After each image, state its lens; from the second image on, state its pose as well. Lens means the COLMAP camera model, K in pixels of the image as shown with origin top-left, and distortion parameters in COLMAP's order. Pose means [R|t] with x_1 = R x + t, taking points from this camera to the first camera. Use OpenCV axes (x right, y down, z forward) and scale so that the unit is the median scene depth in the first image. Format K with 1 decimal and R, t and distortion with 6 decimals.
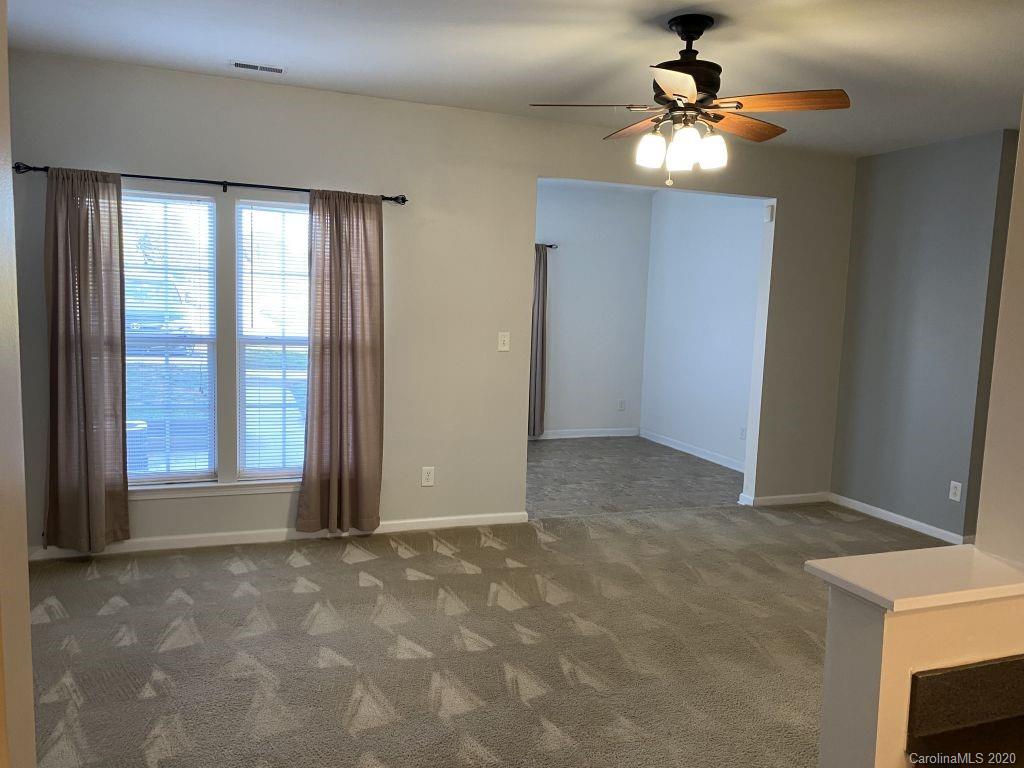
lens RADIAL K [[770.6, 0, 512.0], [0, 770.6, 384.0], [0, 0, 1]] dist [0.087935, -0.128644]
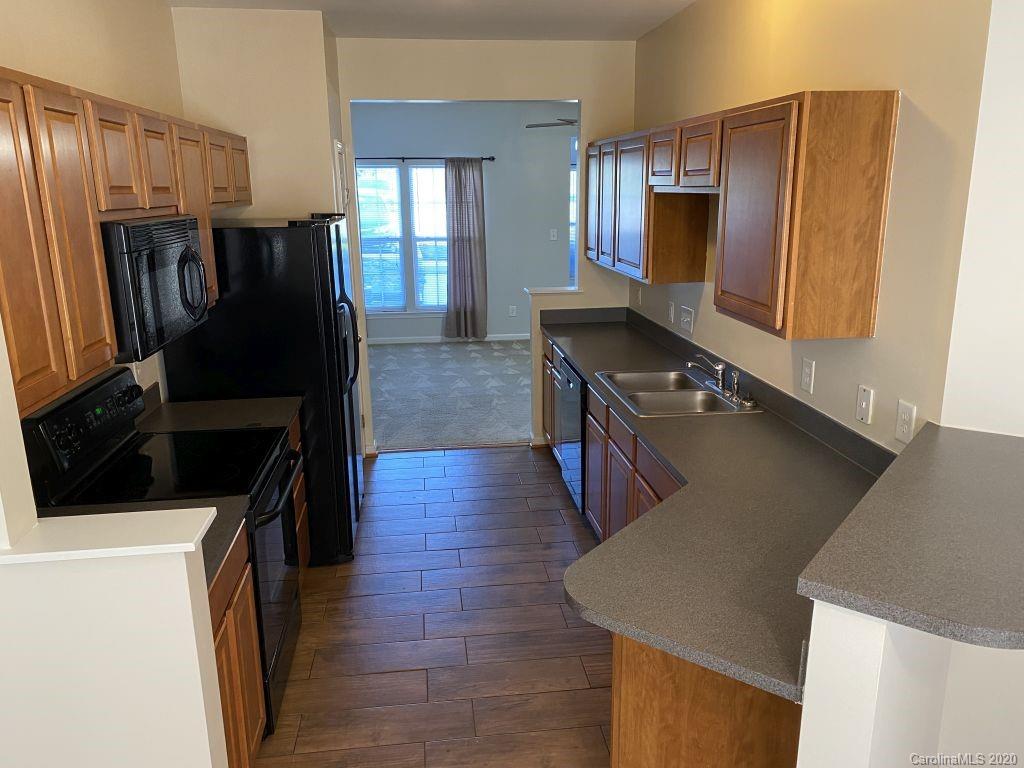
lens RADIAL K [[770.6, 0, 512.0], [0, 770.6, 384.0], [0, 0, 1]] dist [0.087935, -0.128644]
pose [[0.968778, 0.011633, -0.247657, 0.376282], [0.021900, 0.990979, 0.132219, 0.052954], [0.246961, -0.133514, 0.959783, -0.857296]]
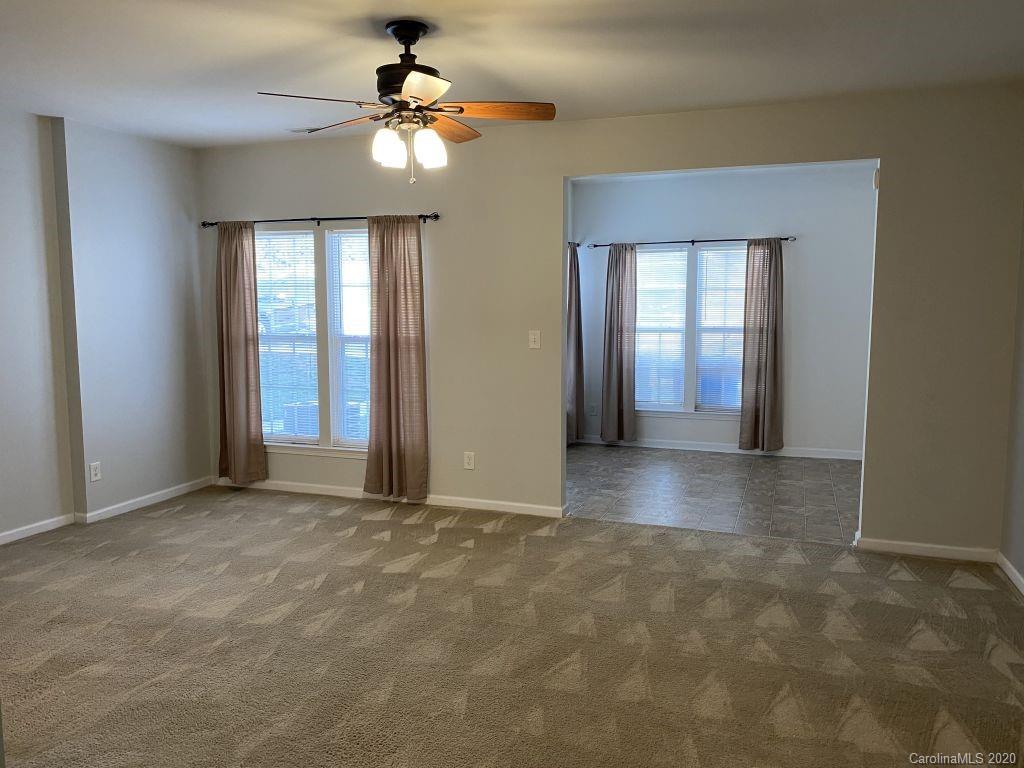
lens RADIAL K [[770.6, 0, 512.0], [0, 770.6, 384.0], [0, 0, 1]] dist [0.087935, -0.128644]
pose [[0.762489, 0.034131, -0.646100, 0.714091], [-0.045617, 0.998958, -0.001064, 0.008272], [0.645391, 0.030284, 0.763252, 0.205372]]
